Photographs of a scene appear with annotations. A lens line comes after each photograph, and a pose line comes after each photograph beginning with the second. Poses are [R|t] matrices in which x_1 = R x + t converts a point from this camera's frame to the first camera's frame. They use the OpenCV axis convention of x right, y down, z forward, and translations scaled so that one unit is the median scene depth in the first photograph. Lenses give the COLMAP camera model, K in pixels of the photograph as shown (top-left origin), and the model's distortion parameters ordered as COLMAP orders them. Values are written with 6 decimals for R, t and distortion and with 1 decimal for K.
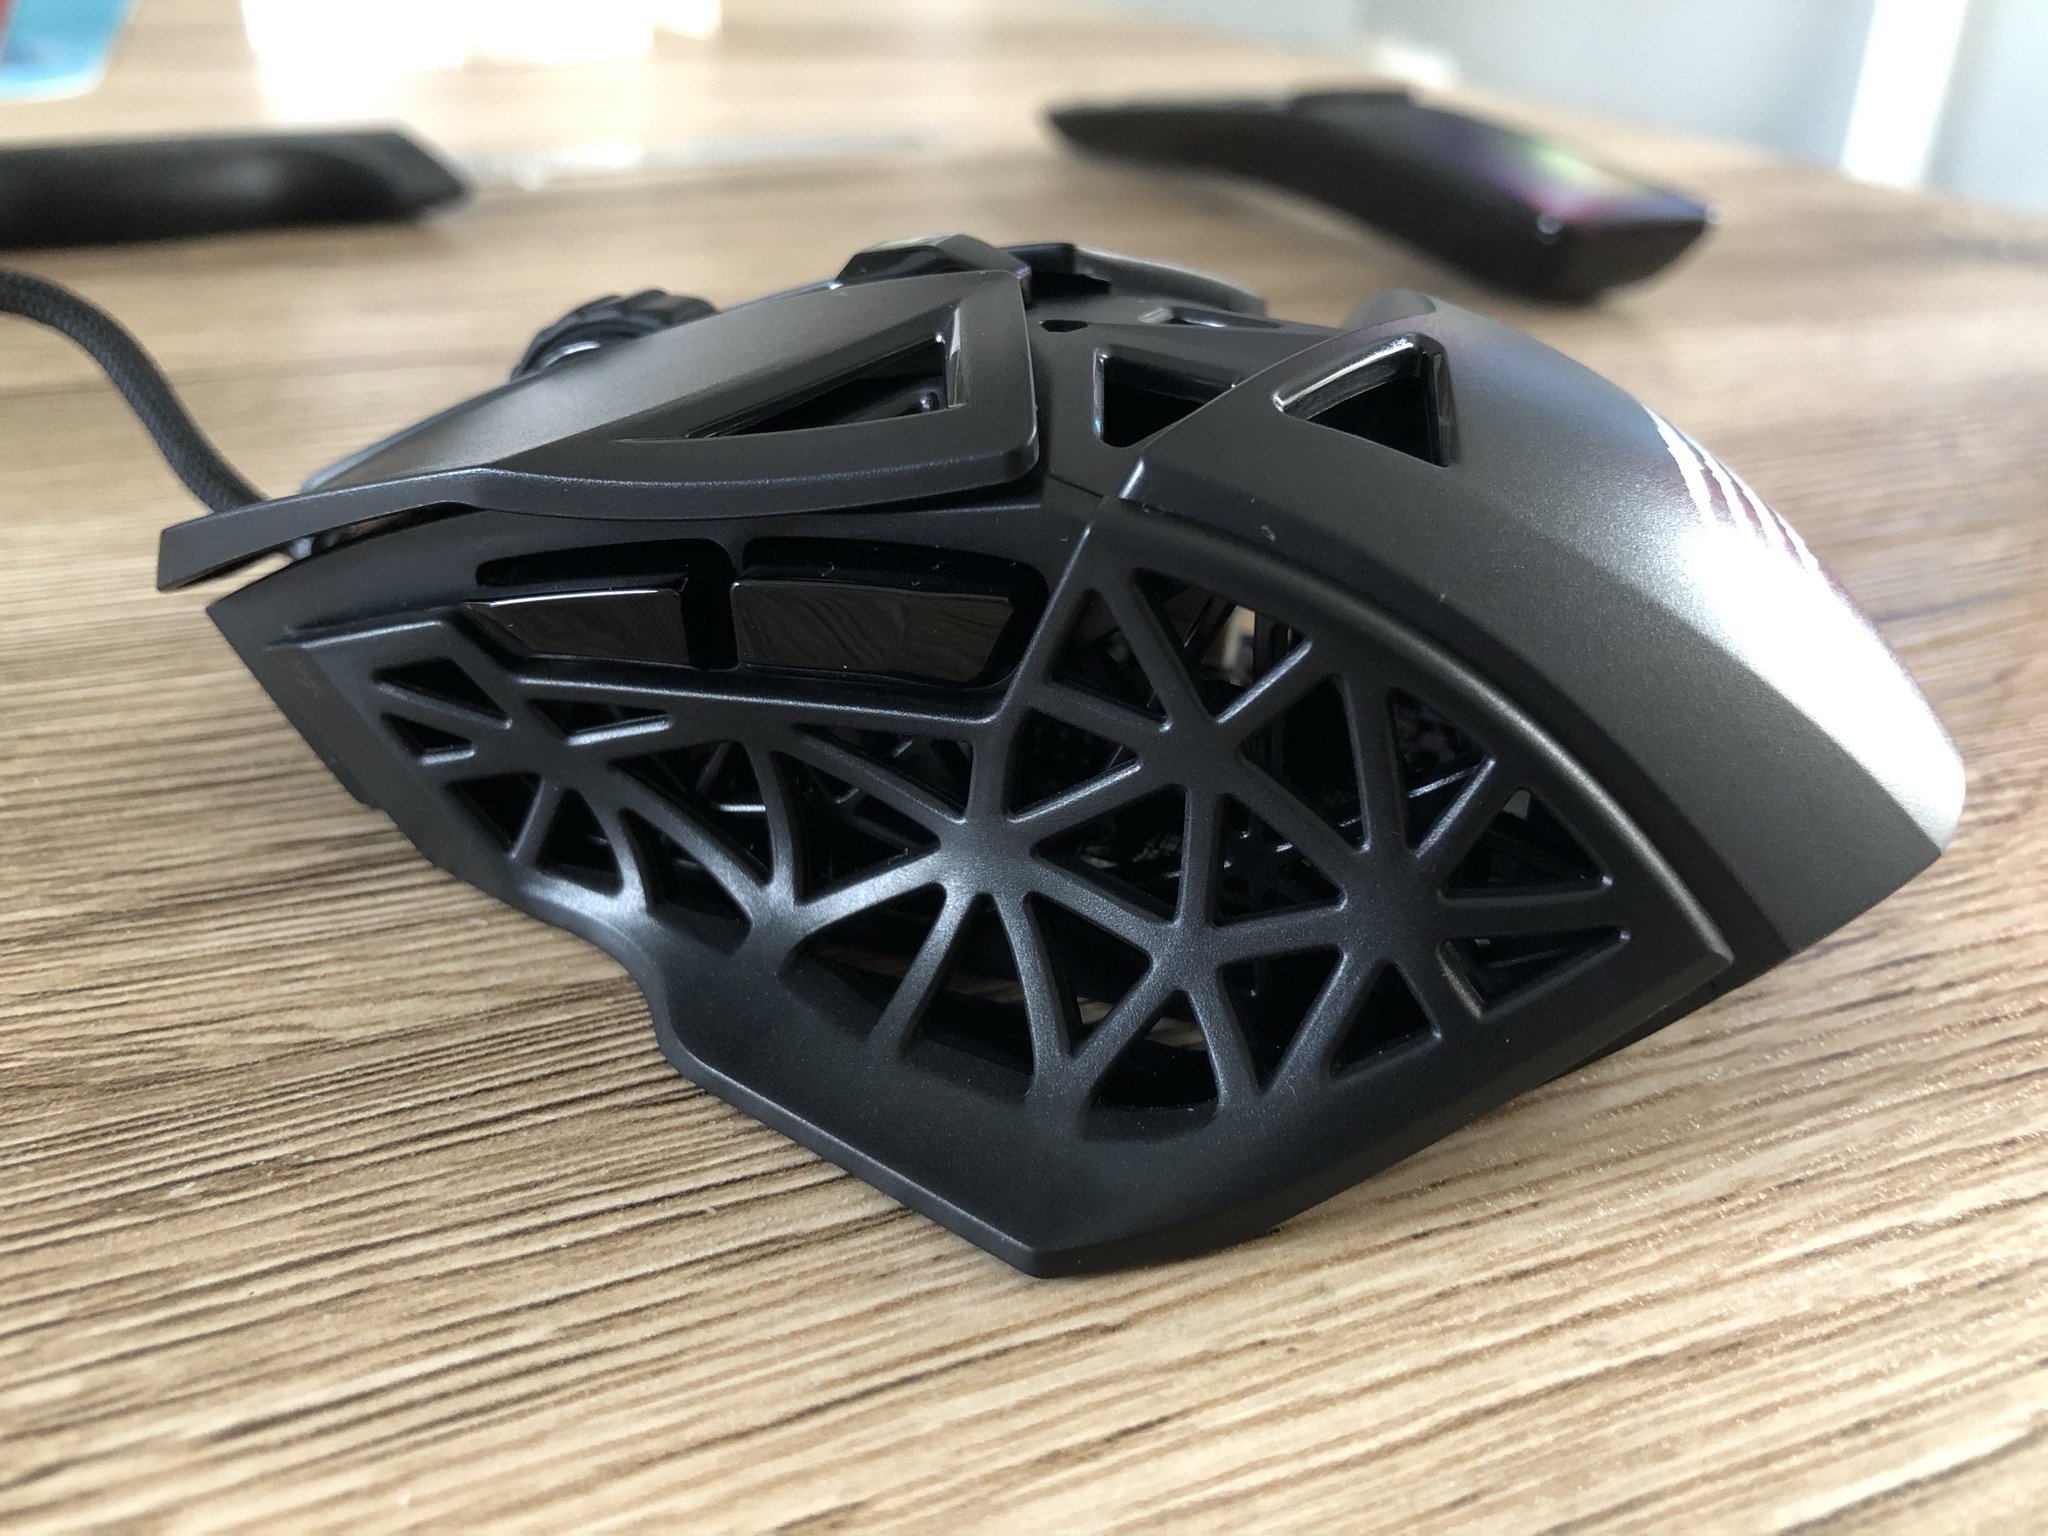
lens RADIAL K [[1789.4, 0, 1014.3], [0, 1789.4, 765.0], [0, 0, 1]] dist [-0.010049, 0.015384]
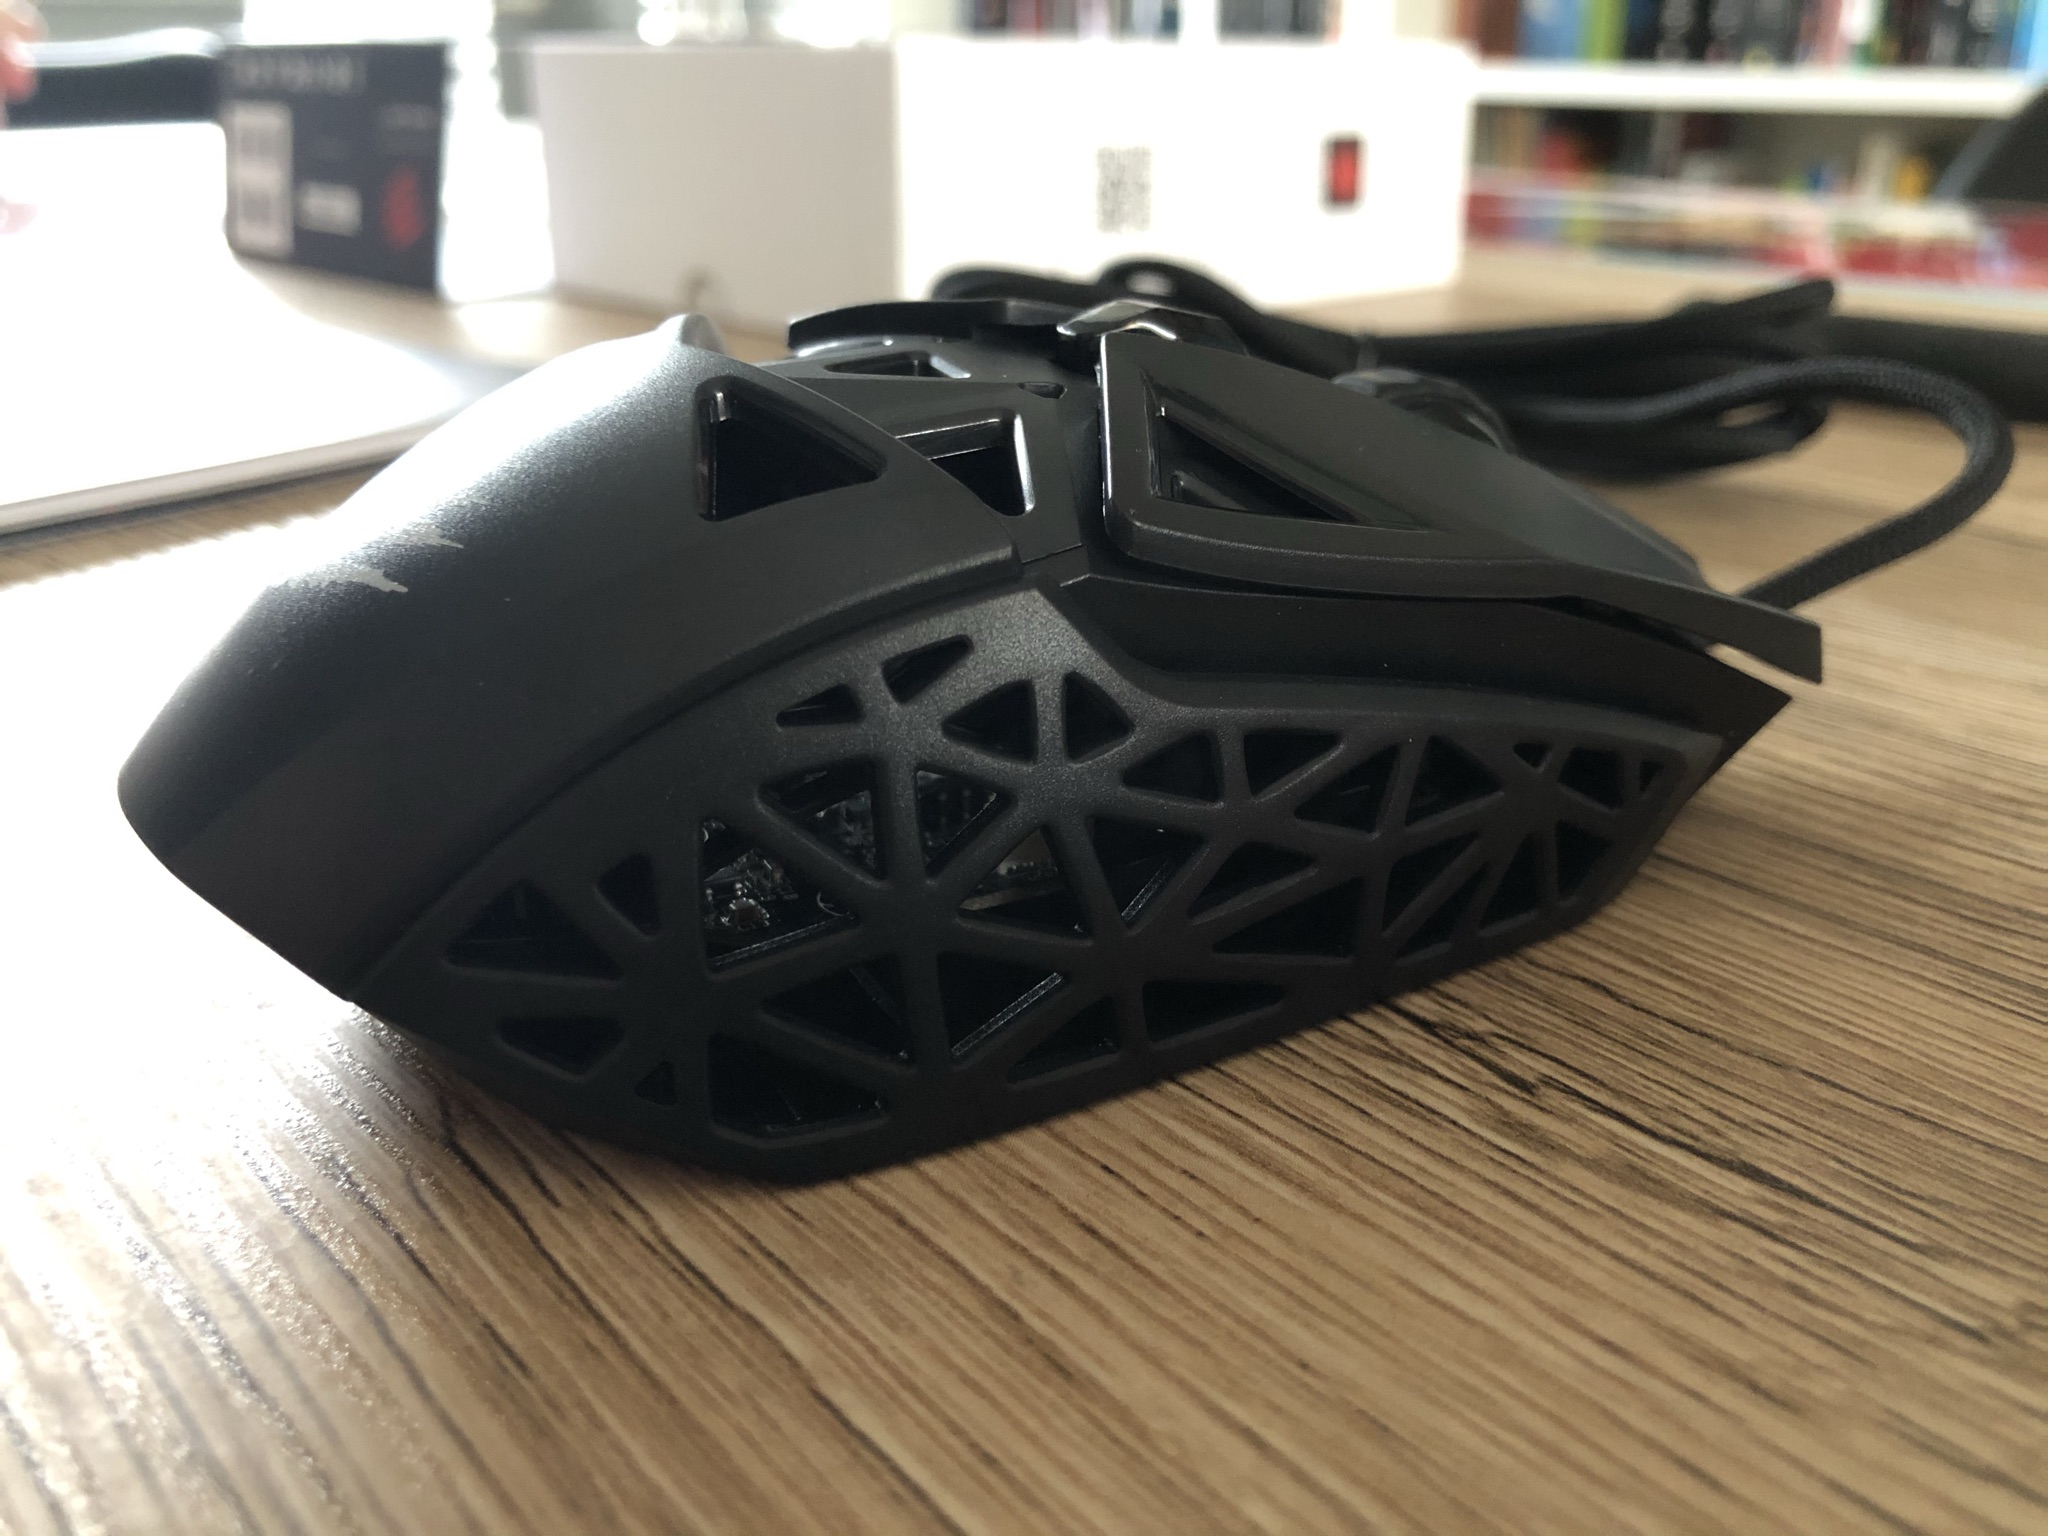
lens RADIAL K [[1789.4, 0, 1021.7], [0, 1789.4, 772.4], [0, 0, 1]] dist [-0.010049, 0.015384]
pose [[0.302438, 0.338548, -0.891020, 1.115217], [-0.435921, 0.880436, 0.186562, -0.112867], [0.847646, 0.331991, 0.413857, 0.489784]]
